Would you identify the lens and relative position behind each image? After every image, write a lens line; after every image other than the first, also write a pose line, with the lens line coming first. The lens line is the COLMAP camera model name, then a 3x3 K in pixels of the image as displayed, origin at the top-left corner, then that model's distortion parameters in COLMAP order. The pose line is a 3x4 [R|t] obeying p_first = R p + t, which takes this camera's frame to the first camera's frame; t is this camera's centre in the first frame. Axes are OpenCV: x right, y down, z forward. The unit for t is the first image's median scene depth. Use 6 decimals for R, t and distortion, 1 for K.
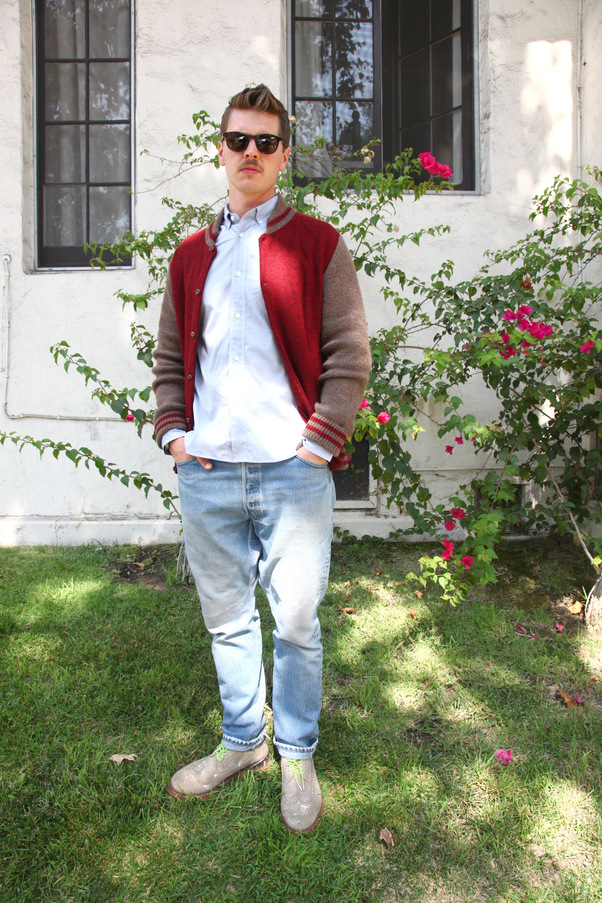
lens RADIAL K [[622.4, 0, 301.0], [0, 622.4, 451.5], [0, 0, 1]] dist [-0.067834, 0.003626]
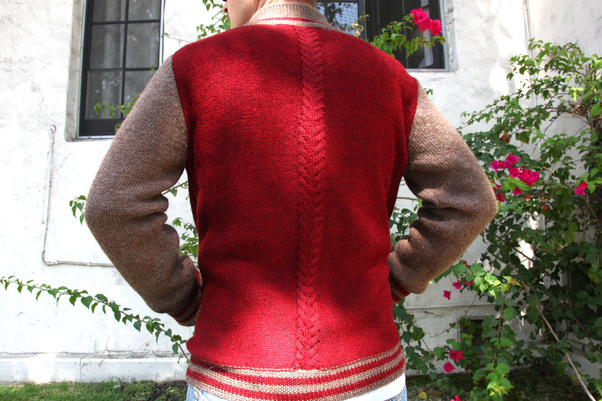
lens RADIAL K [[414.9, 0, 301.0], [0, 414.9, 200.5], [0, 0, 1]] dist [-0.067834, 0.003626]
pose [[0.999855, -0.015031, -0.008055, 0.005197], [0.013339, 0.983635, -0.179679, -0.033457], [0.010624, 0.179545, 0.983692, 0.269873]]
